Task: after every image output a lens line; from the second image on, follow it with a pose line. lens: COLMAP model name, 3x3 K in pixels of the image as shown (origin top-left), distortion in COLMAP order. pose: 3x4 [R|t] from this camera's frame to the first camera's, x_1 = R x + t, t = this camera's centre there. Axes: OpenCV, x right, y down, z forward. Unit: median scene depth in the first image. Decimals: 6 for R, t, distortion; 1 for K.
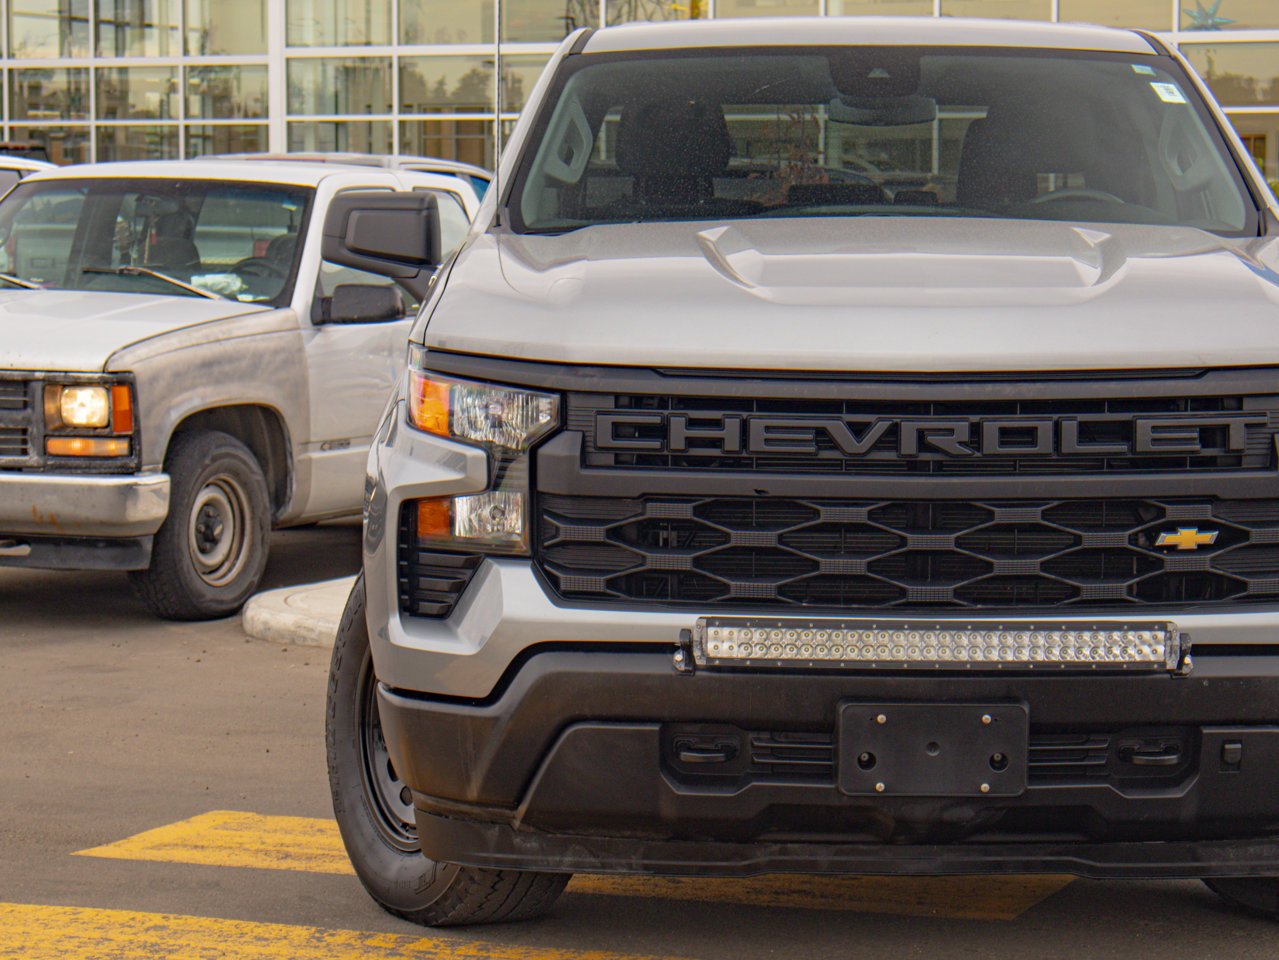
lens RADIAL K [[3261.7, 0, 634.7], [0, 3261.7, 492.6], [0, 0, 1]] dist [-0.029520, 0.000000]
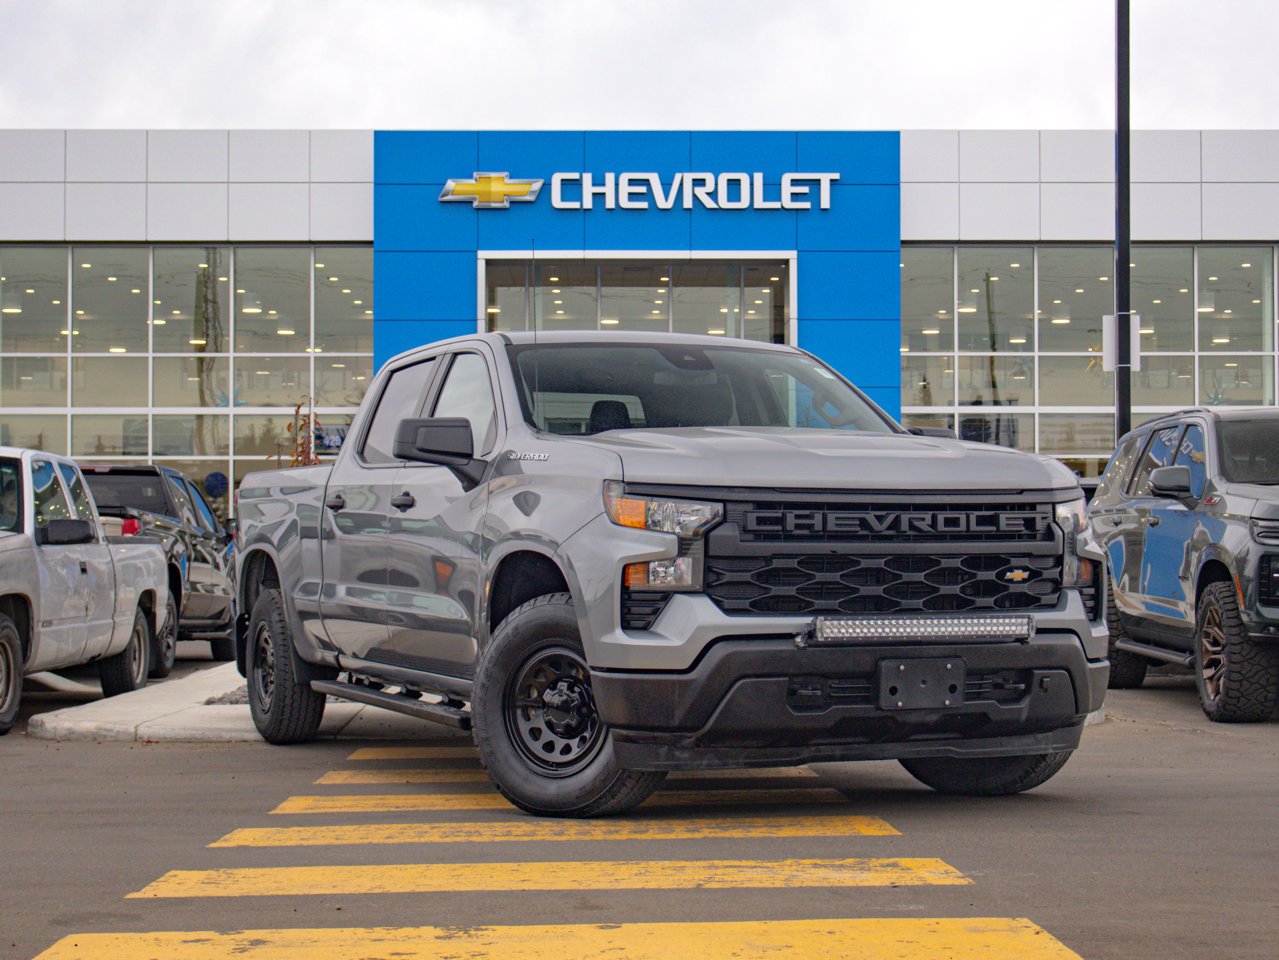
lens RADIAL K [[2195.7, 0, 619.6], [0, 2195.7, 478.4], [0, 0, 1]] dist [-0.024276, 0.000000]
pose [[0.917333, 0.007015, 0.398060, -0.582312], [0.039400, 0.993337, -0.108303, 0.090355], [-0.396167, 0.115033, 0.910944, -0.122969]]
